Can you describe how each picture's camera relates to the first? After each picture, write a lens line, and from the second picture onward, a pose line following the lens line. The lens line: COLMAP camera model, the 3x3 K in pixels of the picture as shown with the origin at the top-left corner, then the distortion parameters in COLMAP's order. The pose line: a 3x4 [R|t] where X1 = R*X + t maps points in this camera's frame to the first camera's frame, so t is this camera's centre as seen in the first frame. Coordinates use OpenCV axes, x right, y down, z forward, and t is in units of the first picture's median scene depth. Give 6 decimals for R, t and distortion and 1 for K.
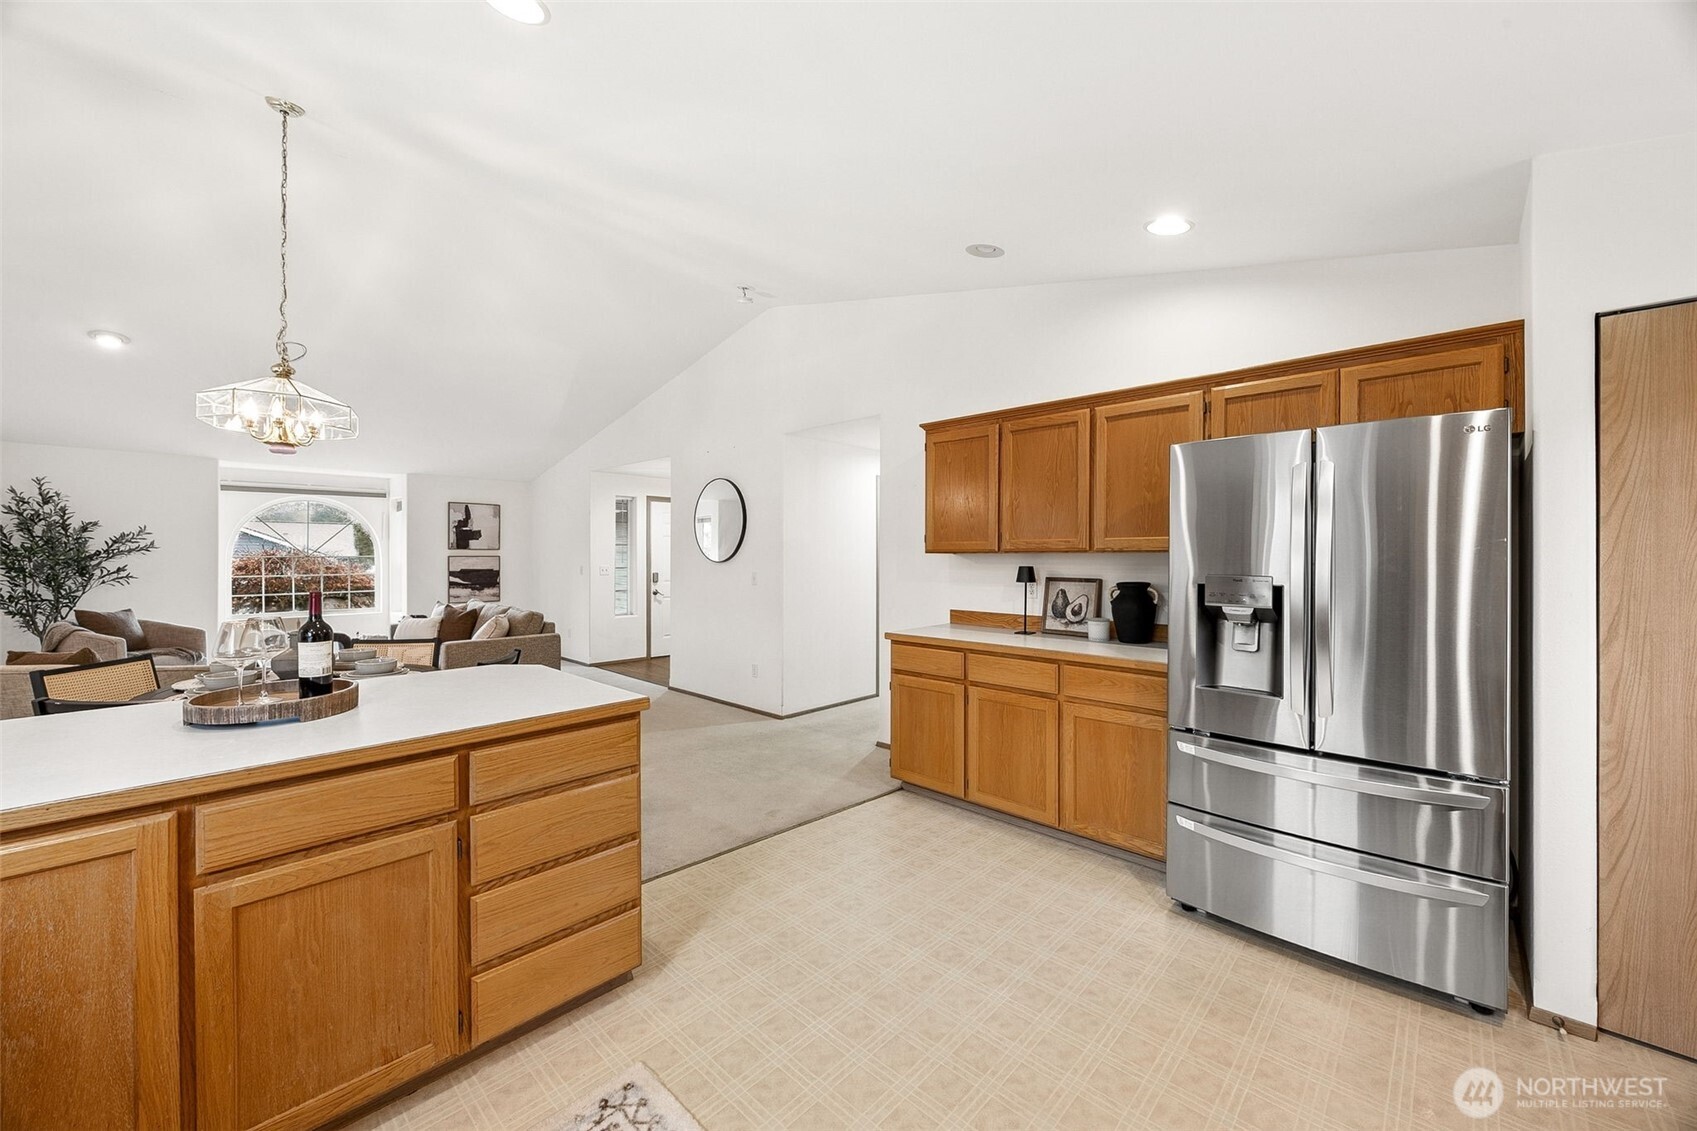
lens RADIAL K [[648.8, 0, 850.1], [0, 648.8, 557.9], [0, 0, 1]] dist [0.003051, 0.000249]
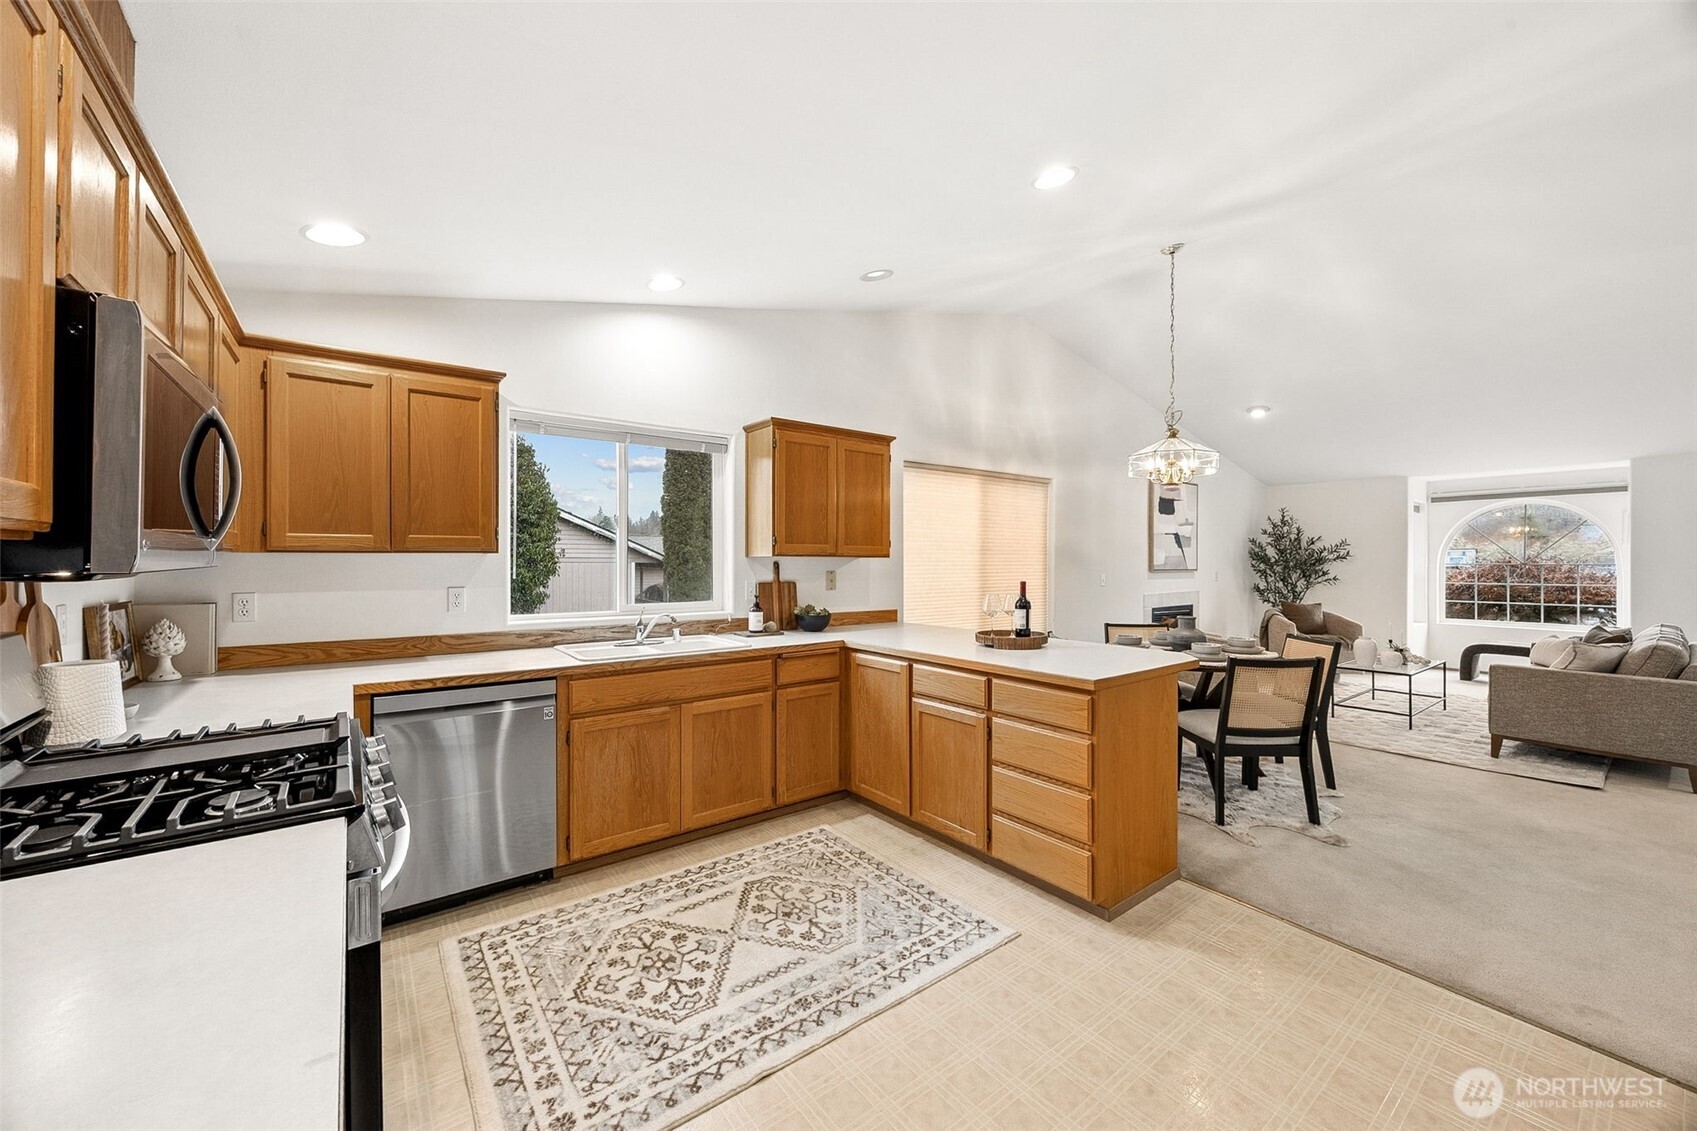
lens RADIAL K [[648.8, 0, 847.8], [0, 648.8, 560.7], [0, 0, 1]] dist [0.003051, 0.000249]
pose [[-0.154215, -0.000456, -0.988037, 0.918592], [-0.008525, 0.999963, 0.000869, 0.000178], [0.988000, 0.008557, -0.154214, 0.727789]]
